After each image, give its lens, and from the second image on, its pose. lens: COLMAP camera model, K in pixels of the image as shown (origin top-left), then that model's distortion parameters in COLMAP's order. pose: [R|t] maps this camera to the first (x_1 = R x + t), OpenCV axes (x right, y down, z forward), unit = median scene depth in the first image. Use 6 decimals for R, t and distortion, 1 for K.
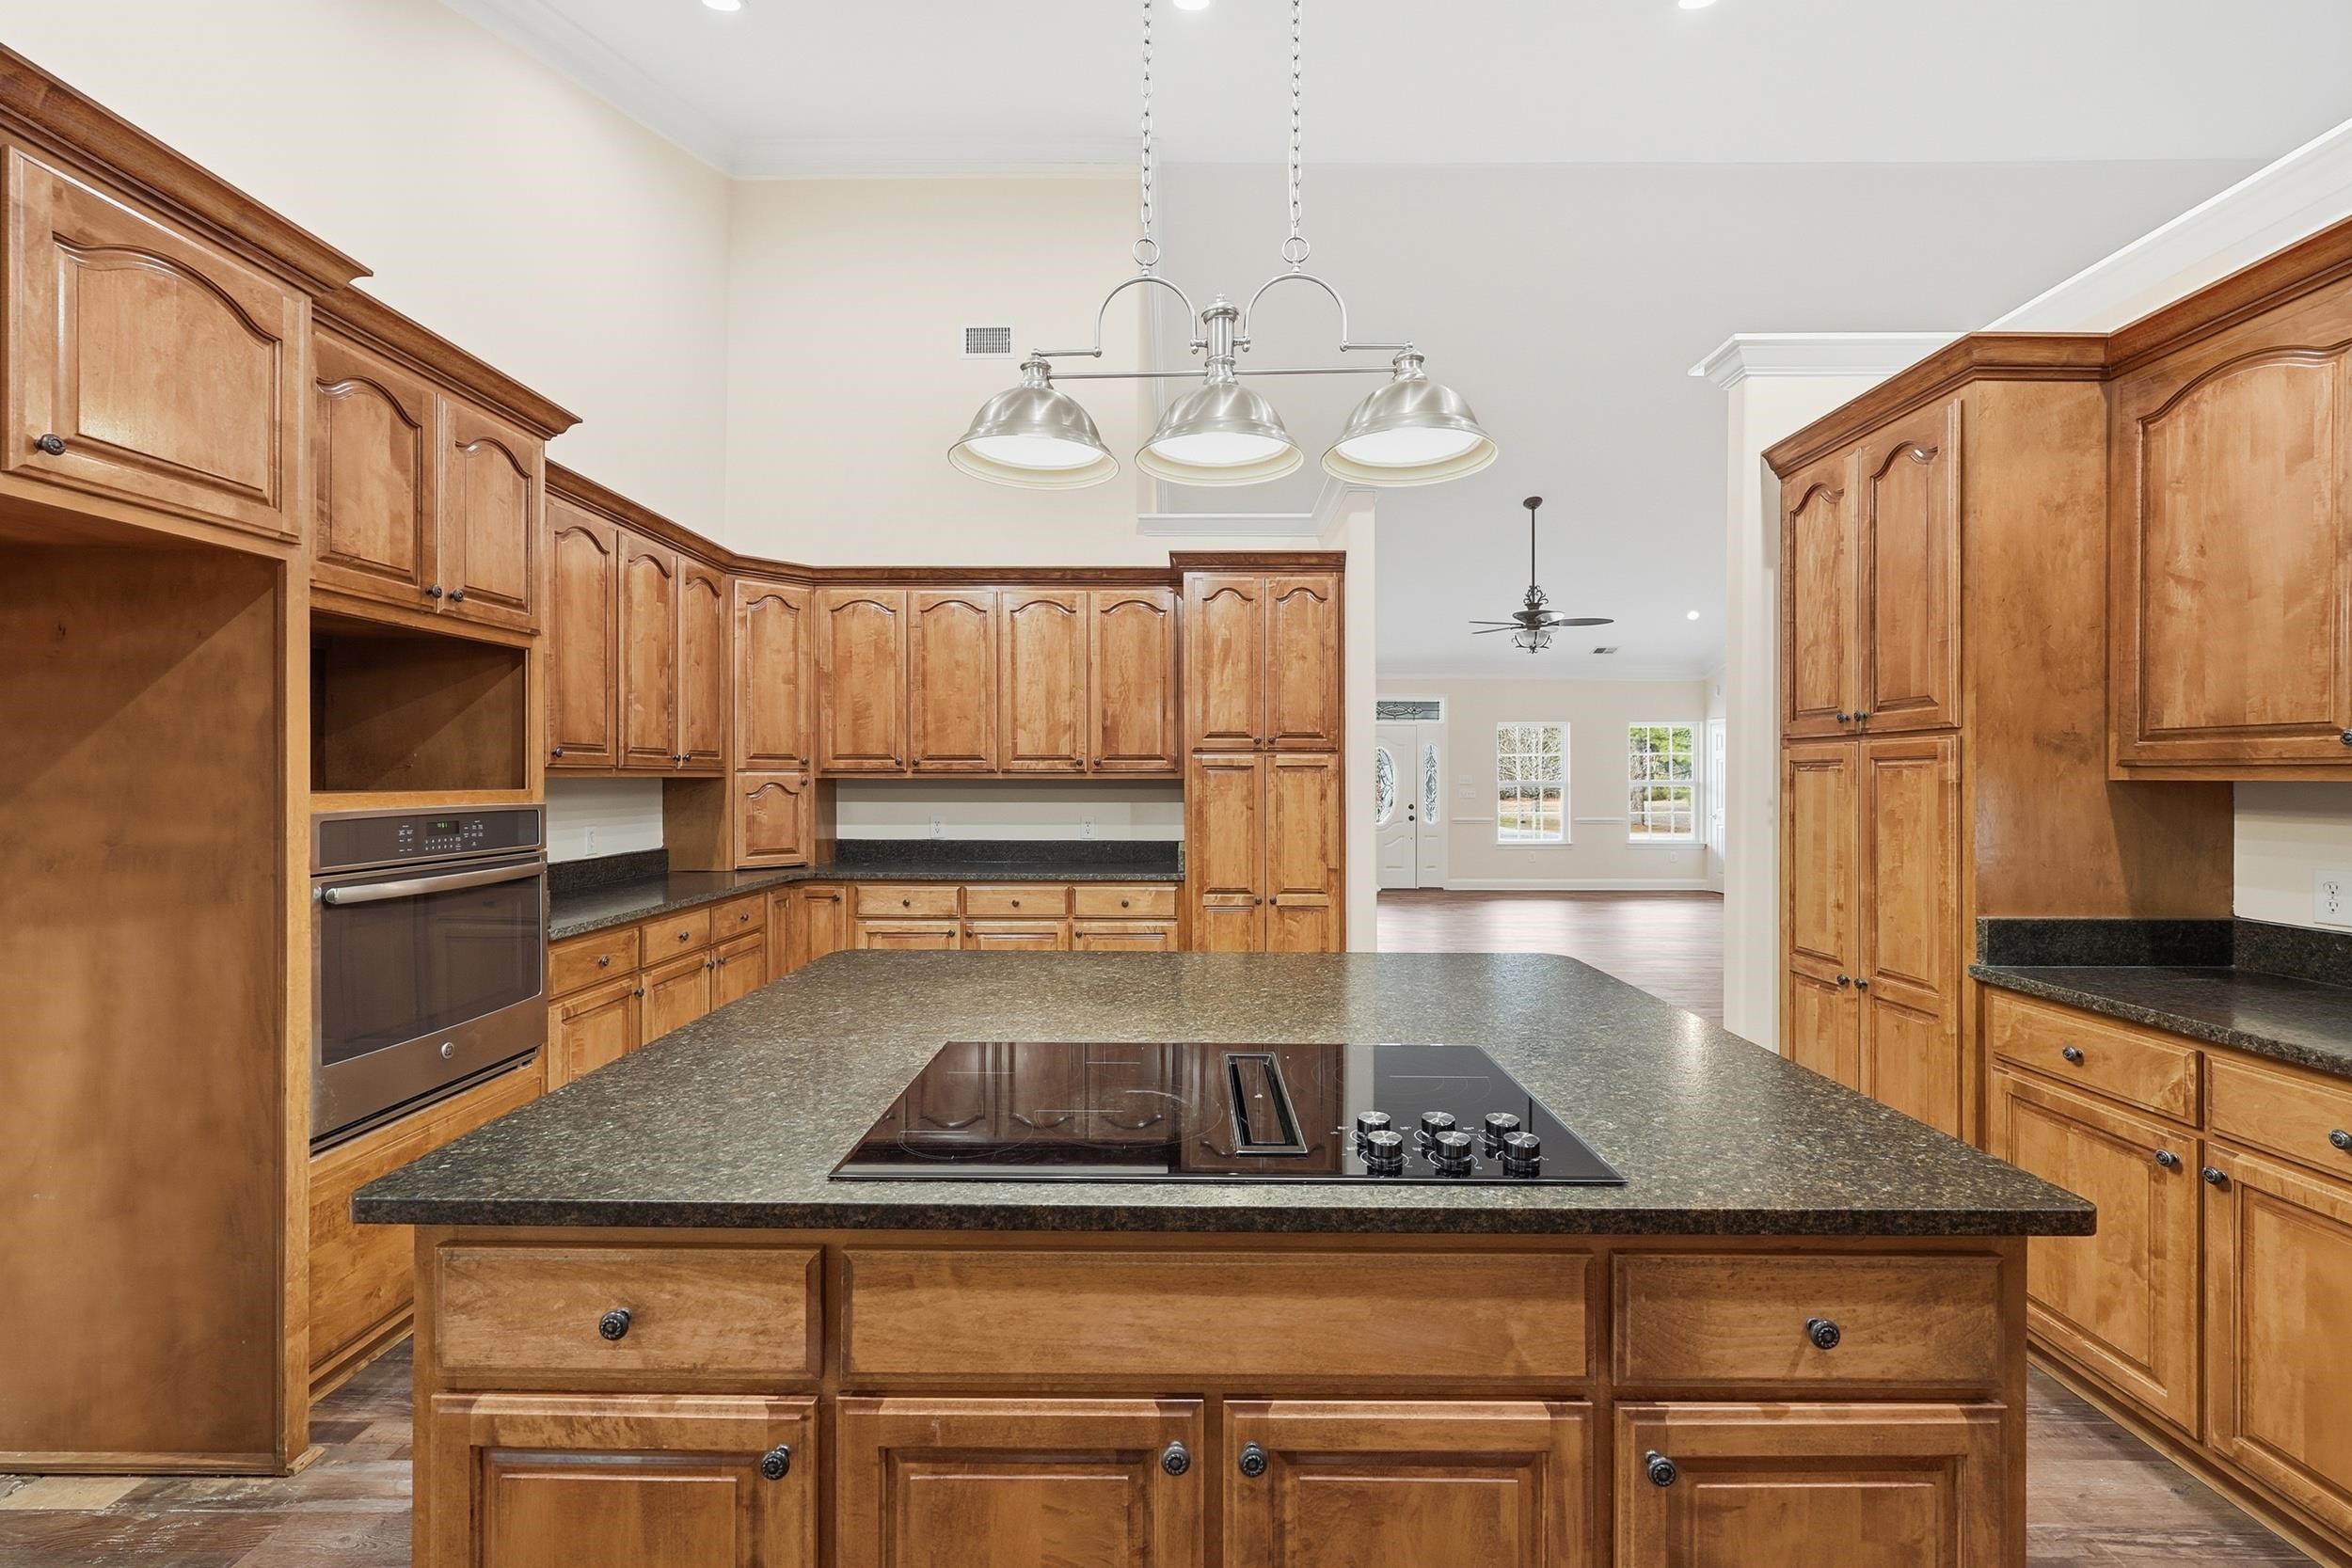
lens RADIAL K [[952.8, 0, 1177.5], [0, 952.8, 777.8], [0, 0, 1]] dist [-0.003885, 0.001217]
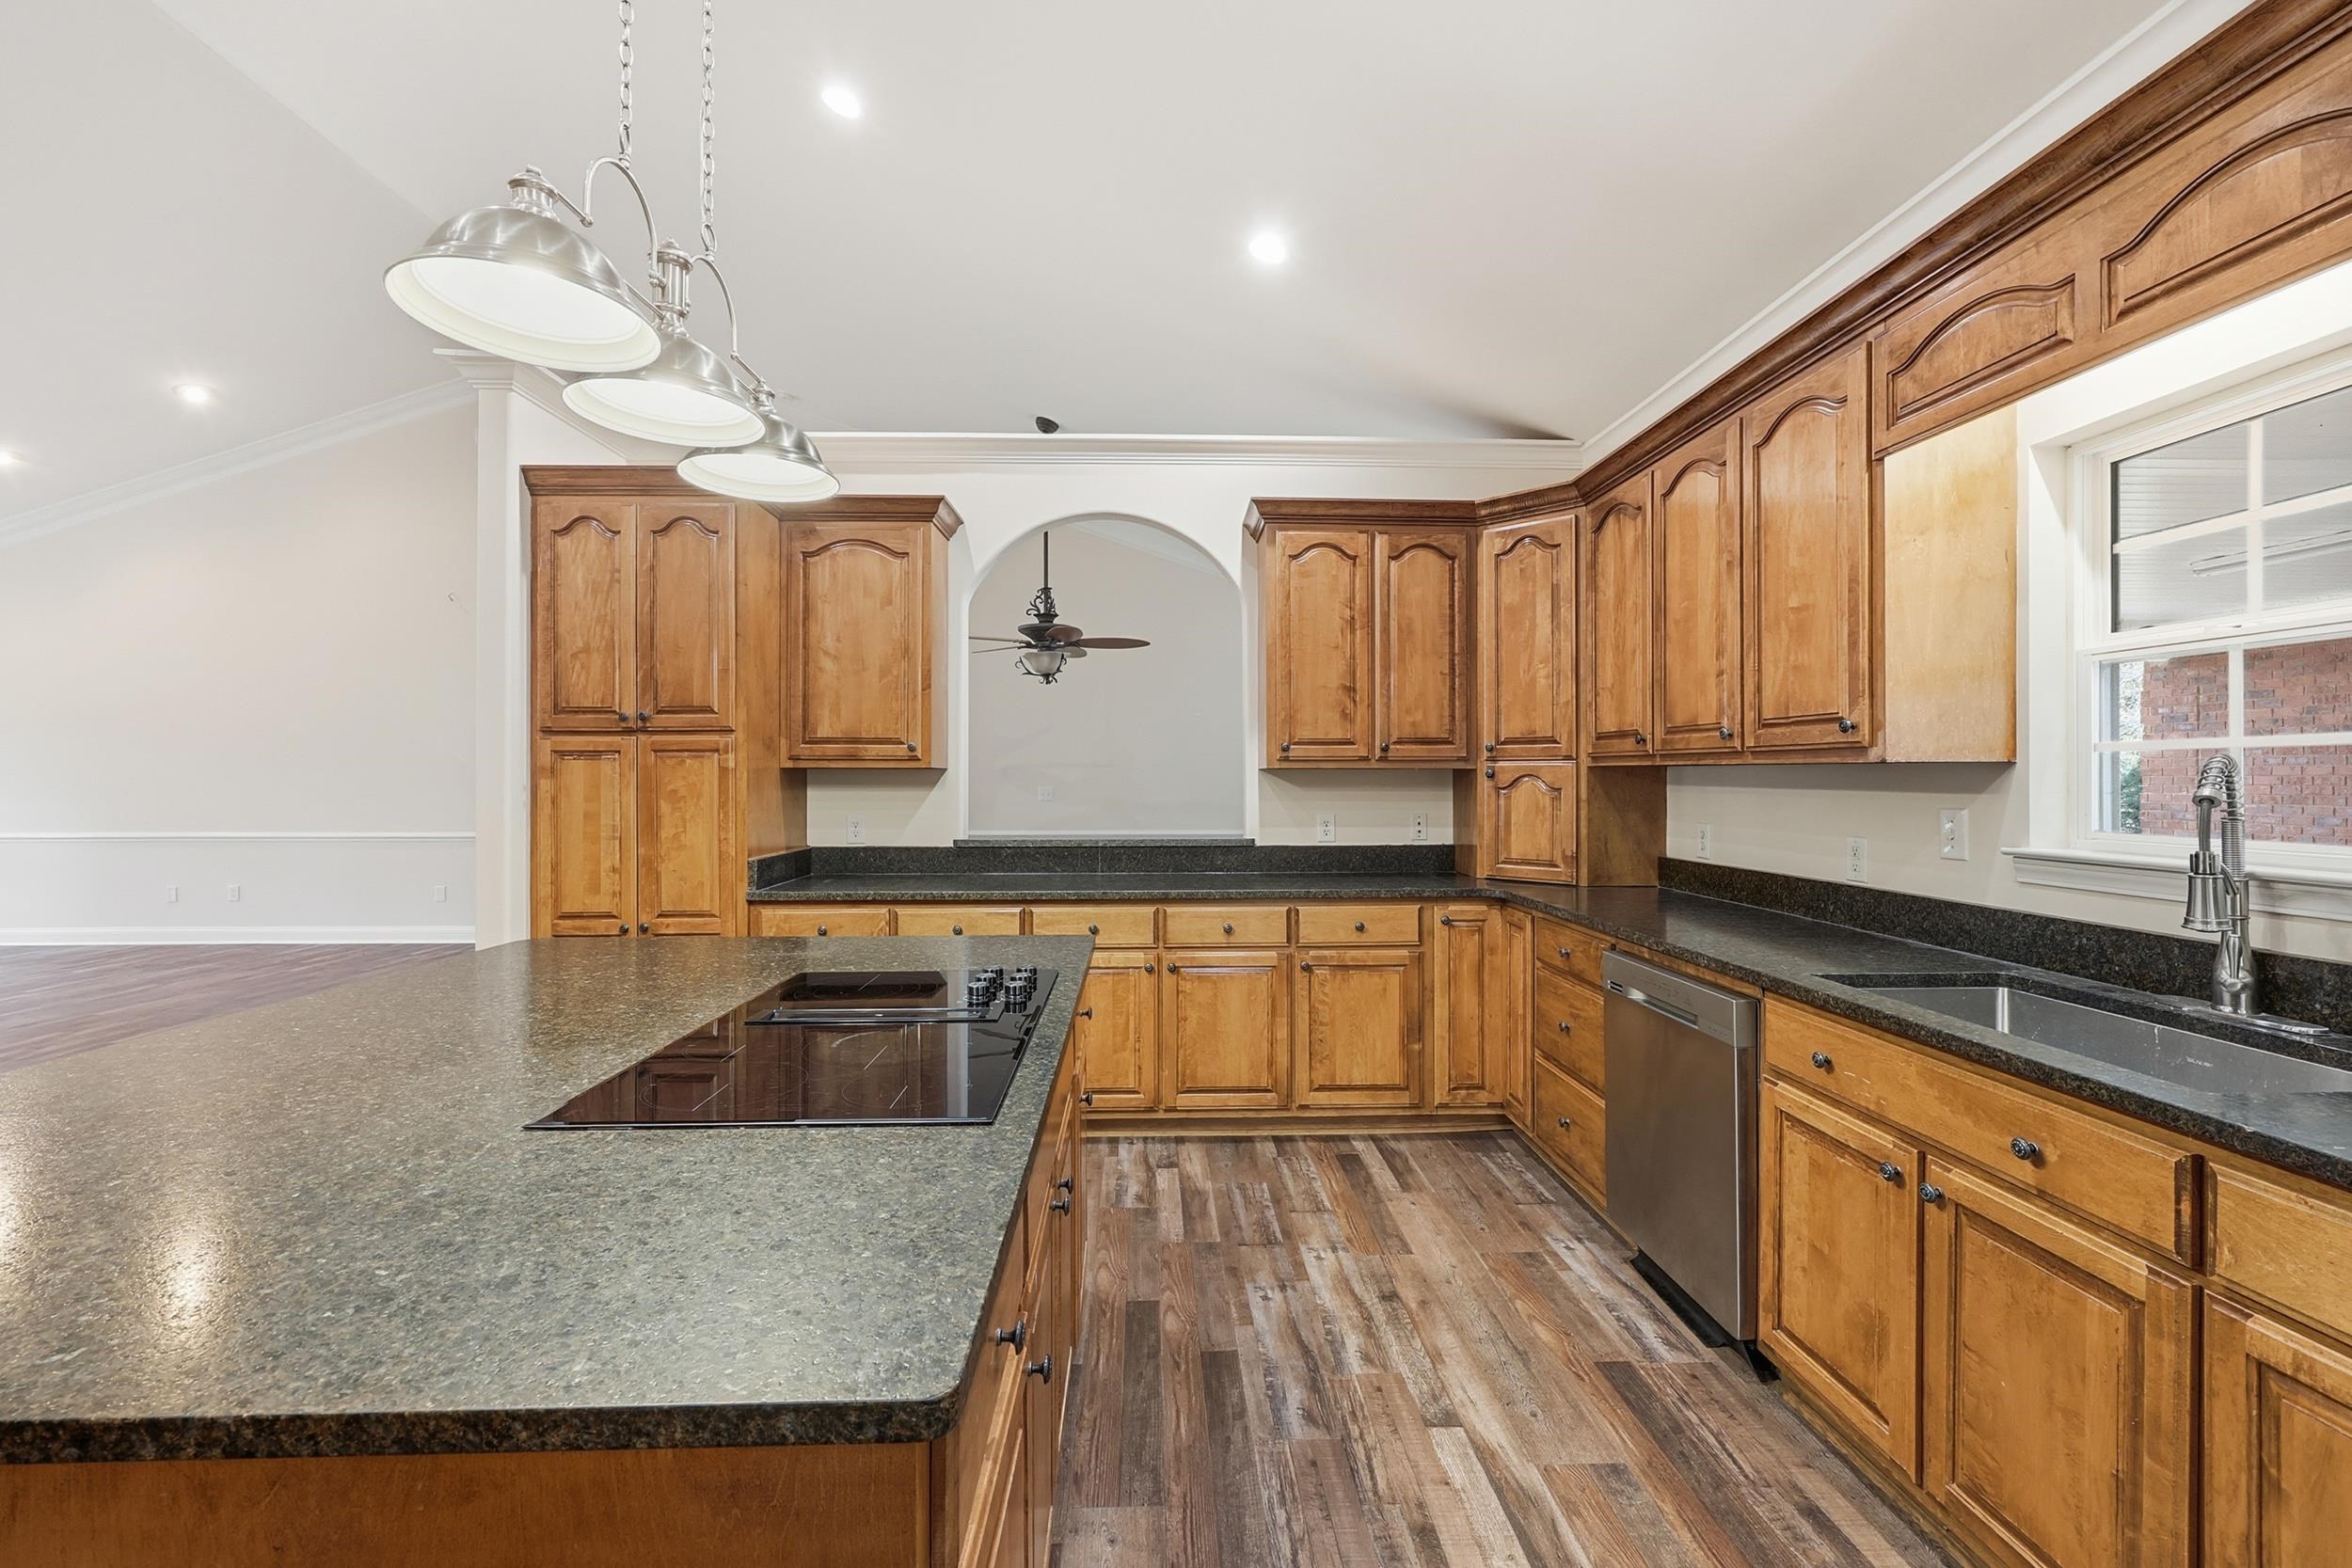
lens RADIAL K [[952.8, 0, 1179.8], [0, 952.8, 780.7], [0, 0, 1]] dist [-0.003885, 0.001217]
pose [[-0.045456, -0.004858, 0.998955, -0.546971], [0.001622, 0.999986, 0.004937, 0.014474], [-0.998965, 0.001845, -0.045448, 0.321233]]
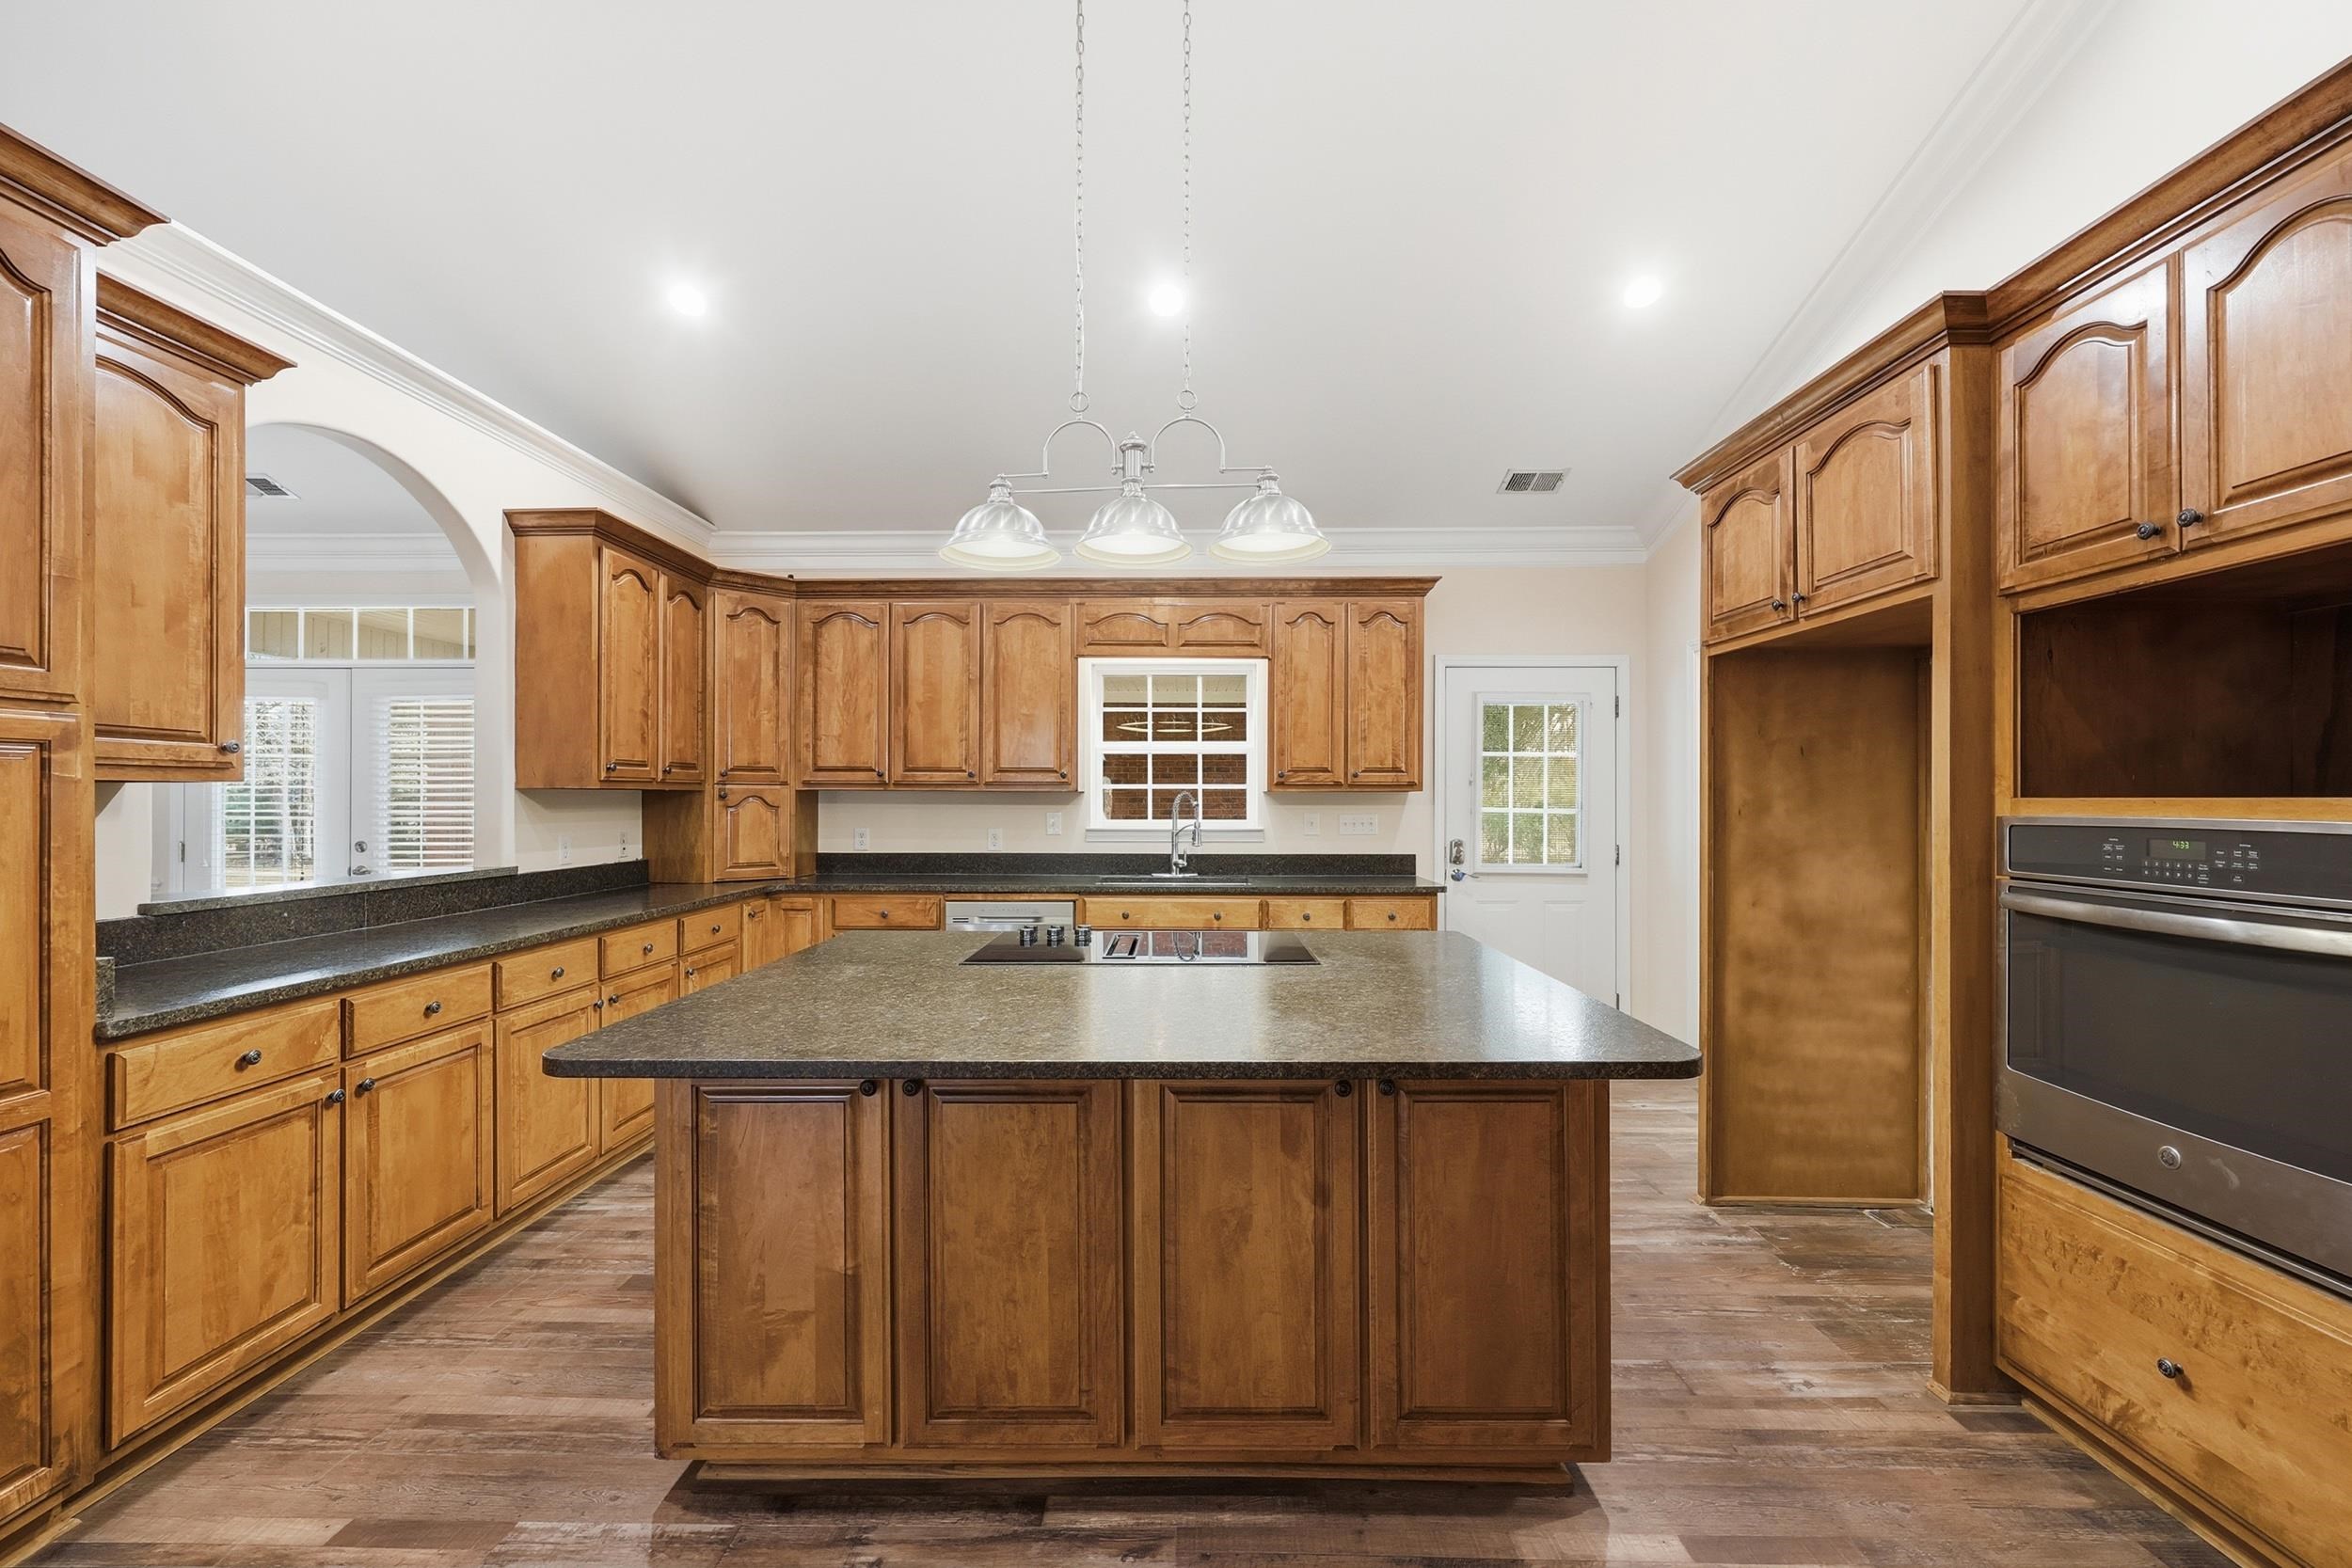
lens RADIAL K [[952.8, 0, 1181.9], [0, 952.8, 795.8], [0, 0, 1]] dist [-0.003885, 0.001217]
pose [[-0.999996, -0.002605, 0.000752, -0.015715], [-0.002606, 0.999996, -0.000828, 0.013012], [-0.000750, -0.000830, -0.999999, 1.426969]]
